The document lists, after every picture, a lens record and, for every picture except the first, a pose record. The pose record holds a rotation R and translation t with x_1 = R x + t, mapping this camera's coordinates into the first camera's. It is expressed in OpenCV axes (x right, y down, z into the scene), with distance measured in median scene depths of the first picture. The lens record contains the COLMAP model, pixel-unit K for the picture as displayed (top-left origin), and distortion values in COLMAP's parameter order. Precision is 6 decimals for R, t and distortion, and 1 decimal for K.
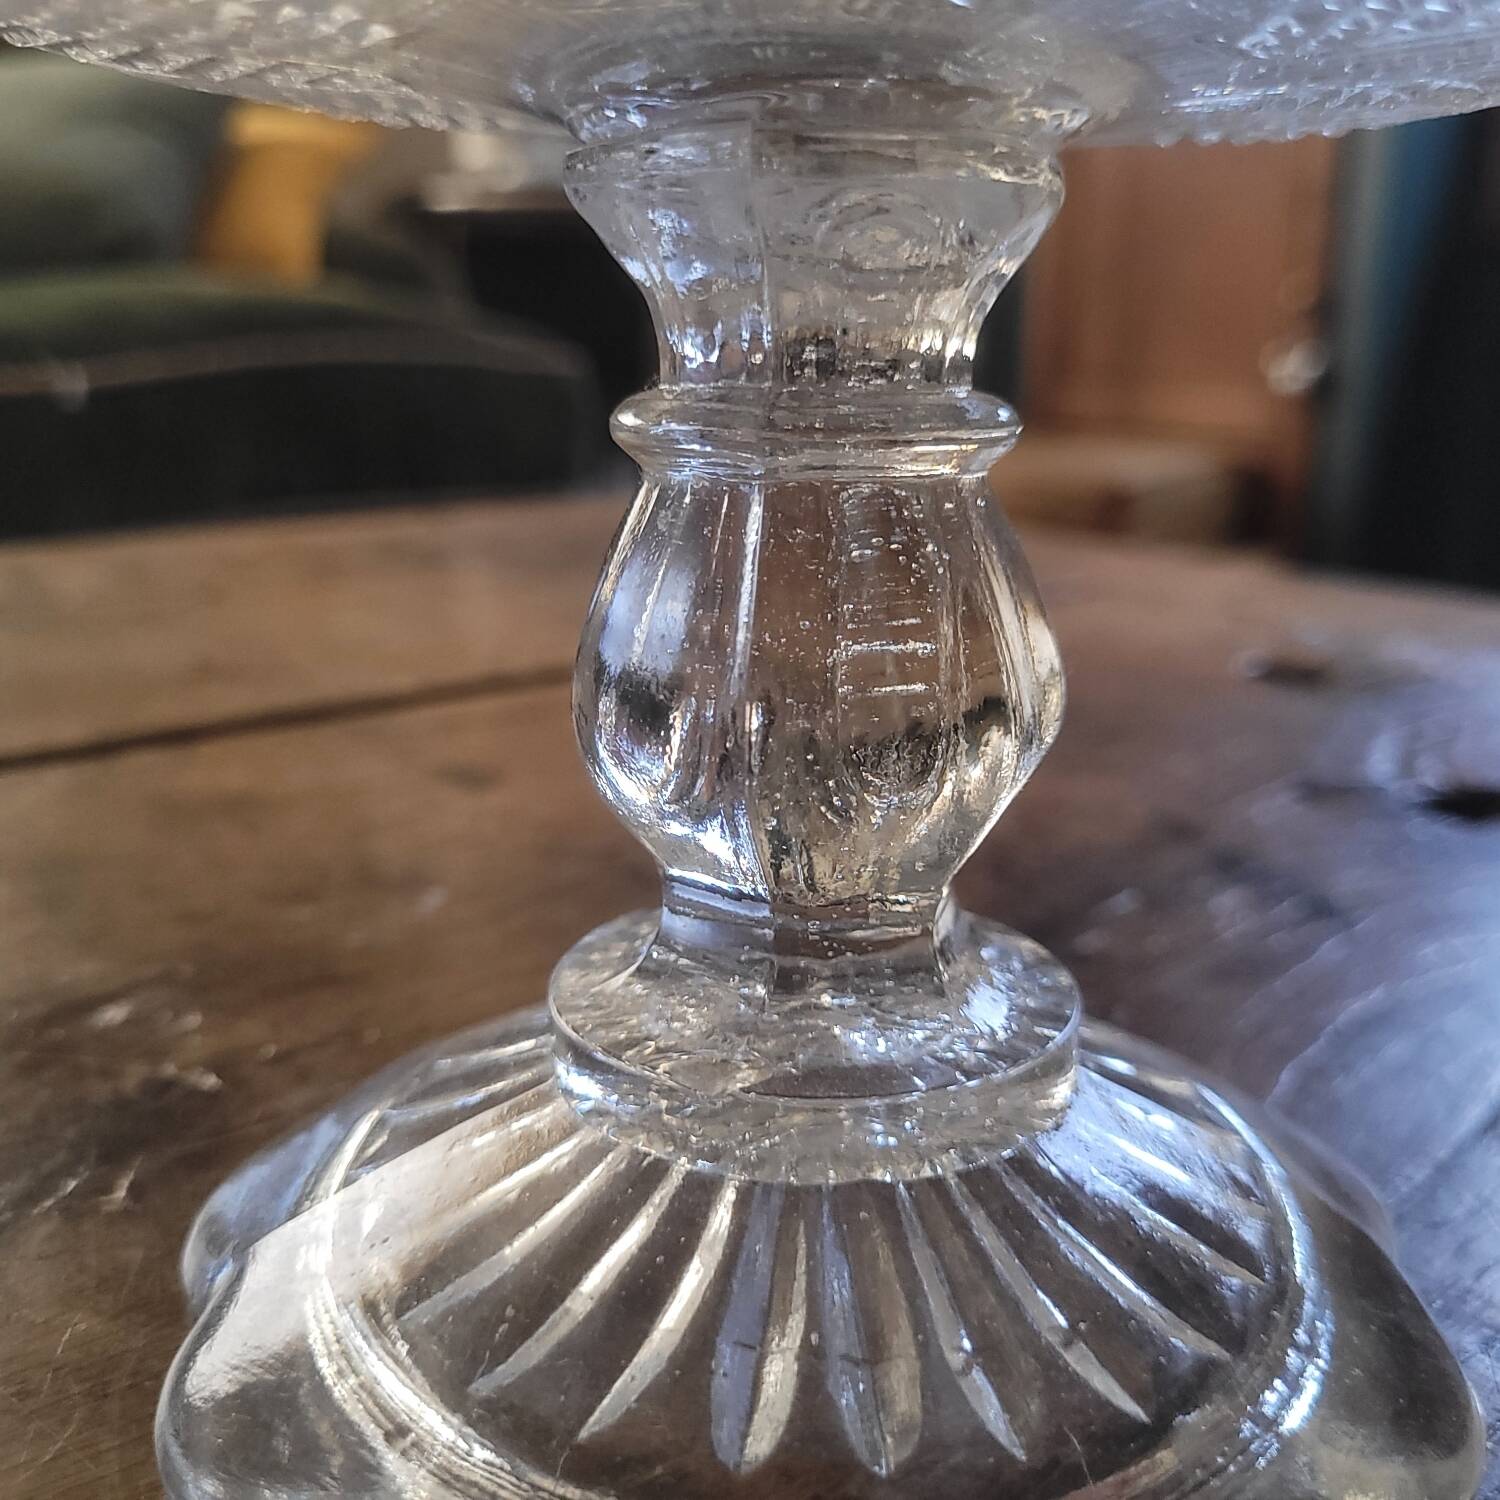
lens RADIAL K [[1598.1, 0, 750.0], [0, 1598.1, 750.0], [0, 0, 1]] dist [-0.026740, -0.011128]
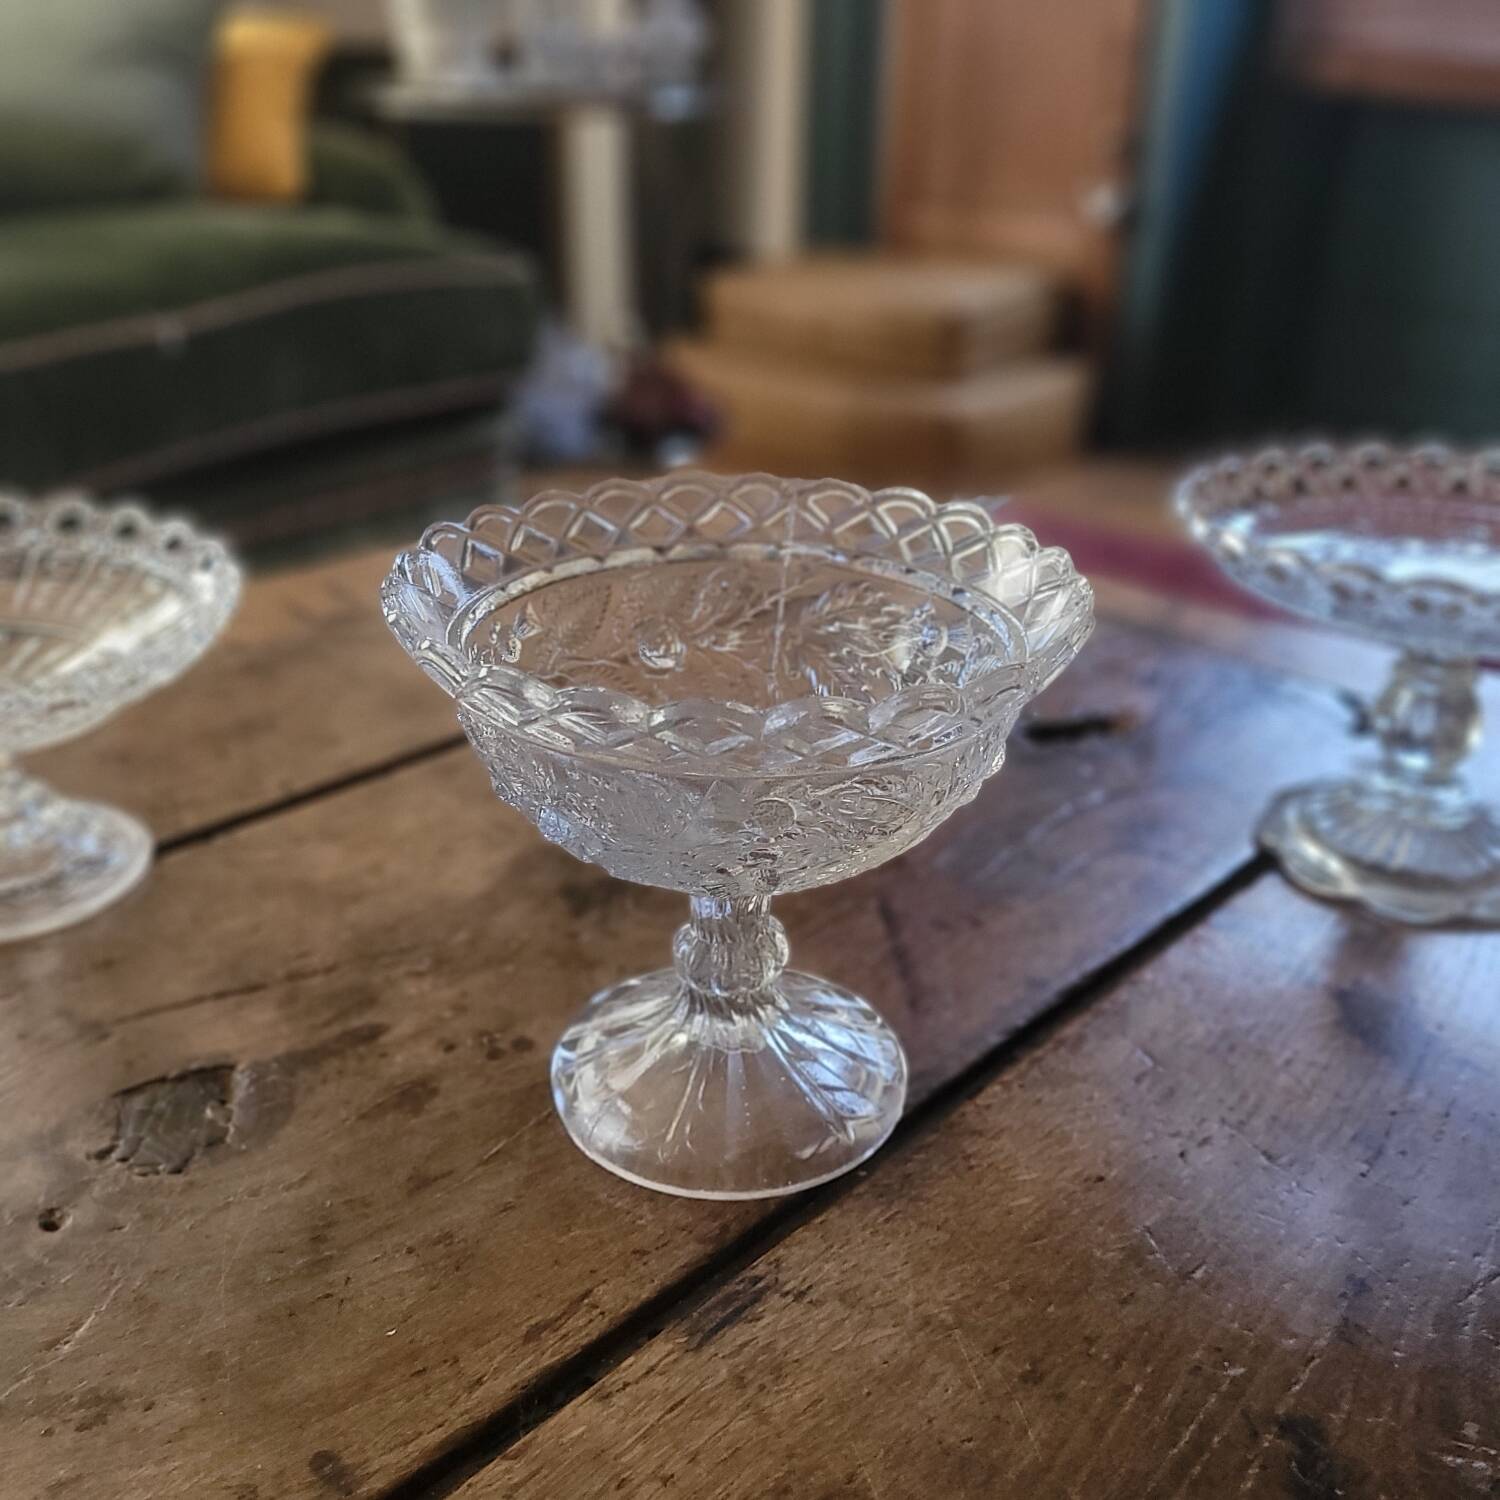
lens RADIAL K [[1527.3, 0, 746.6], [0, 1527.3, 747.6], [0, 0, 1]] dist [0.003818, -0.001546]
pose [[0.996445, -0.038439, 0.074959, -0.469918], [0.024637, 0.983894, 0.177047, -0.892915], [-0.080557, -0.174571, 0.981344, -3.140187]]
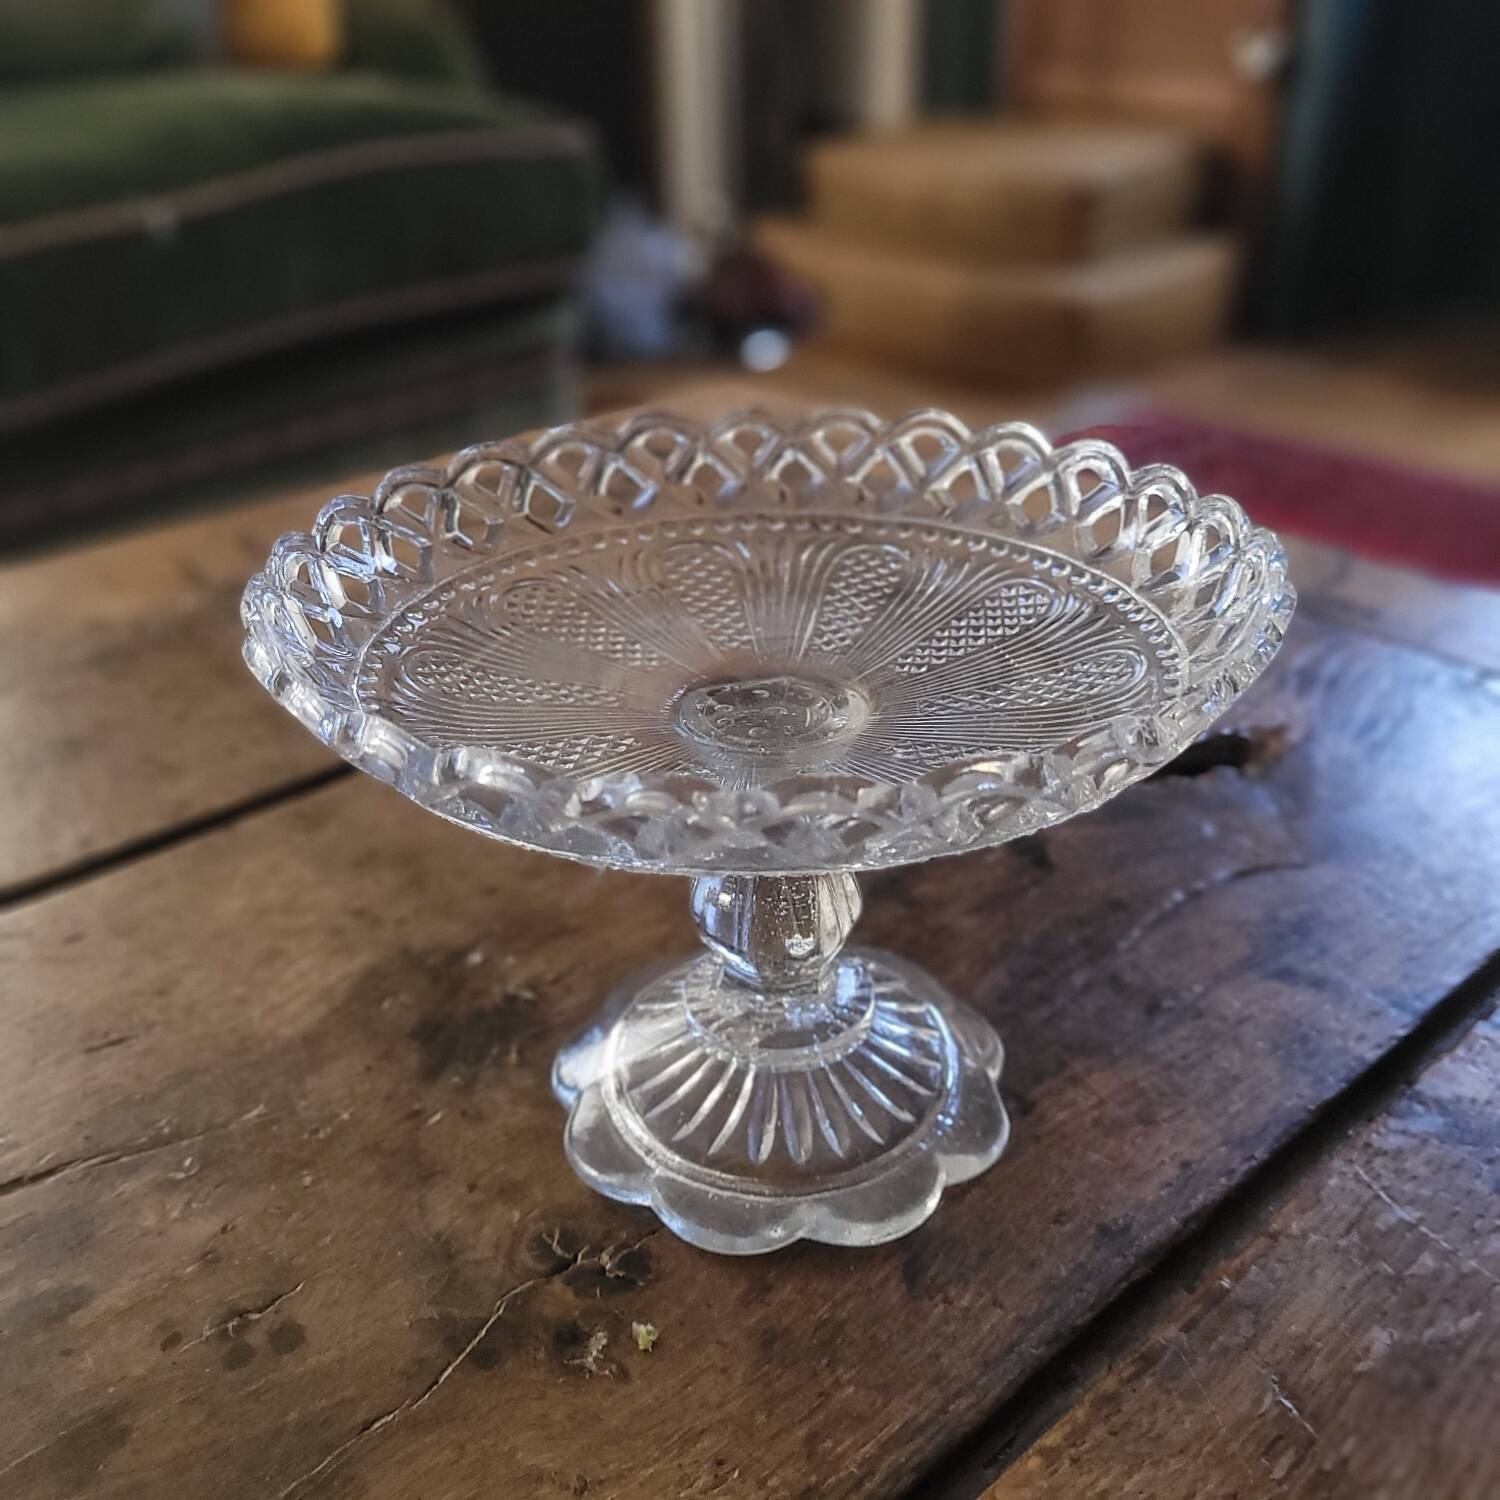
lens RADIAL K [[1526.2, 0, 750.0], [0, 1526.2, 750.0], [0, 0, 1]] dist [0.006547, -0.008741]
pose [[0.999445, -0.032223, -0.008496, 0.027892], [0.033323, 0.968888, 0.245247, -0.980425], [0.000329, -0.245393, 0.969424, -1.580450]]
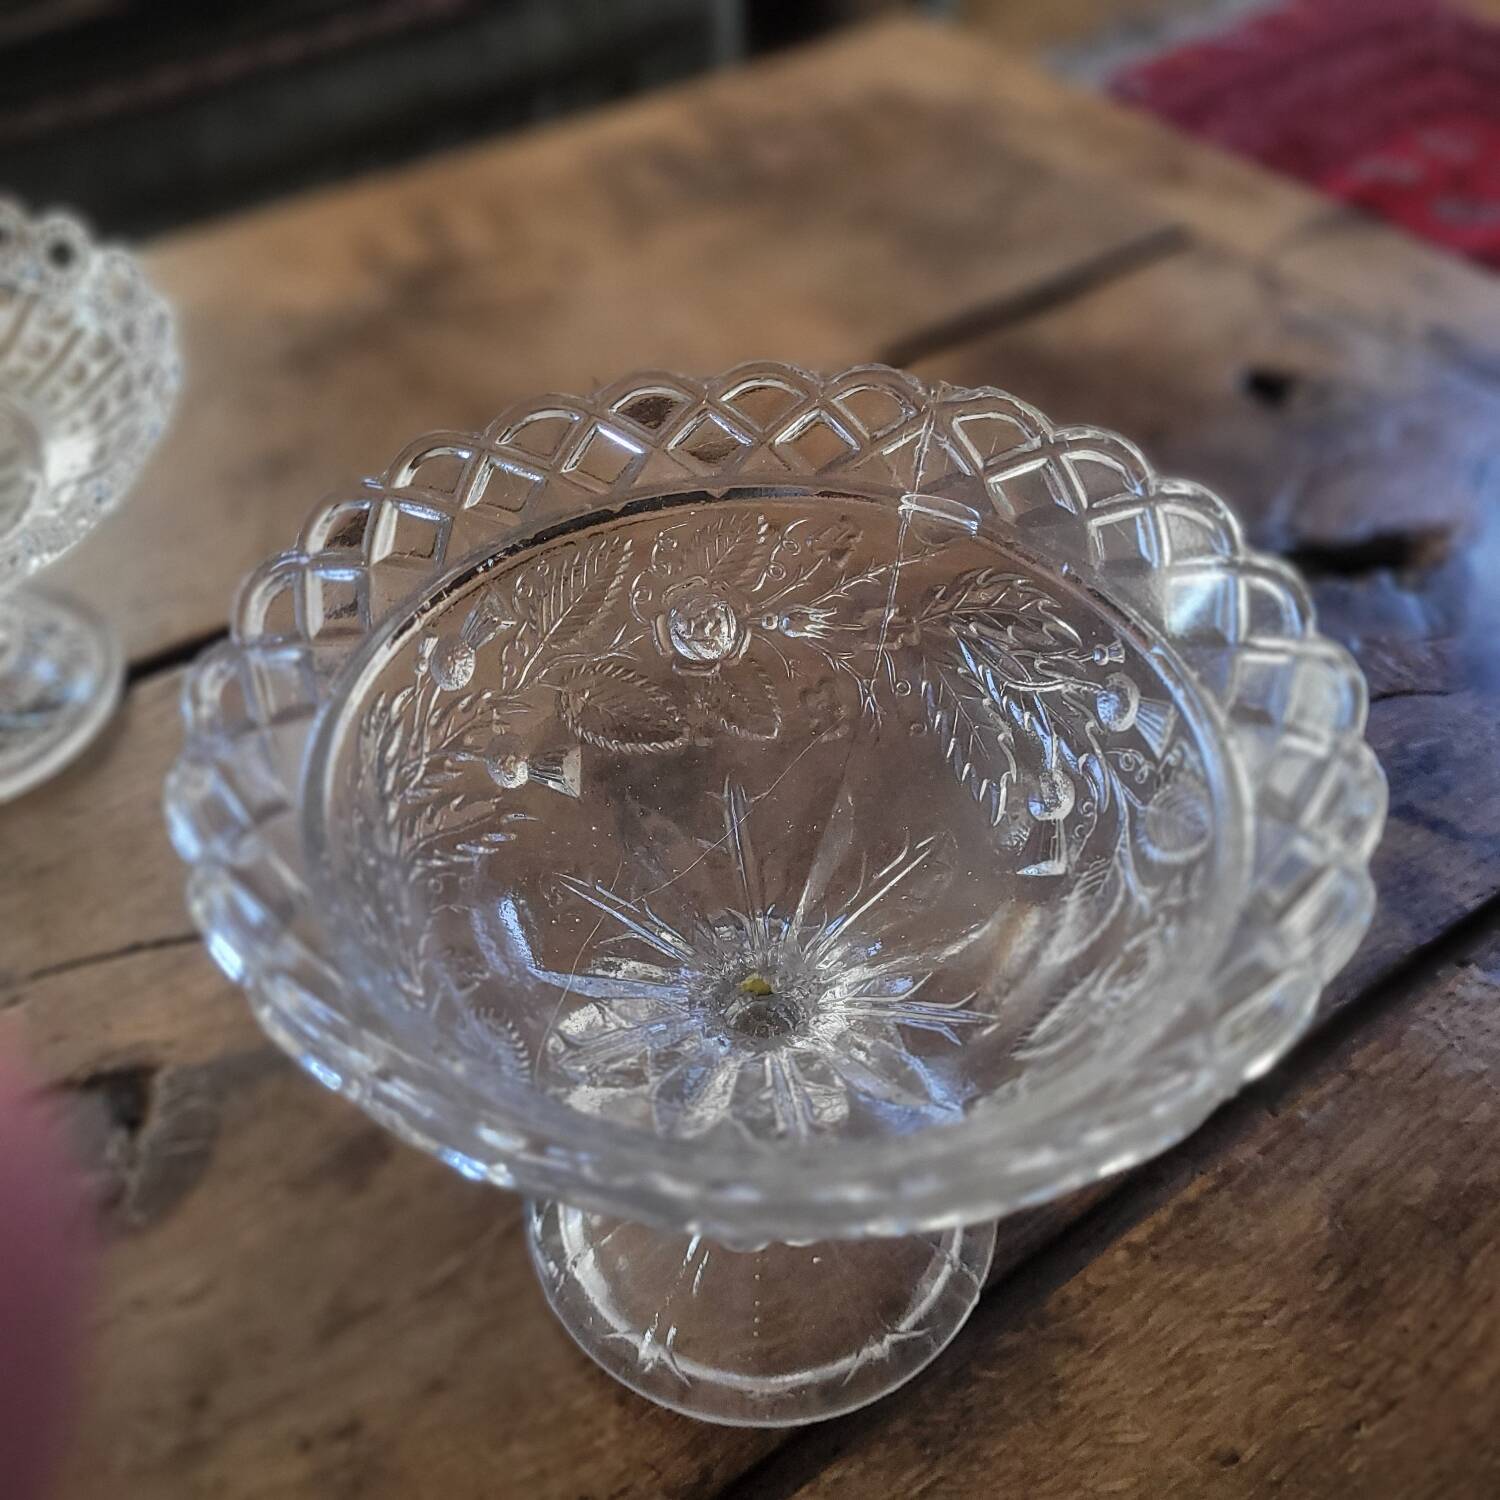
lens RADIAL K [[1532.8, 0, 740.8], [0, 1532.8, 745.9], [0, 0, 1]] dist [0.005783, -0.007398]
pose [[0.995255, 0.055572, -0.079866, -0.118977], [-0.007218, 0.860748, 0.508980, -1.590225], [0.097030, -0.505988, 0.857065, -1.624767]]
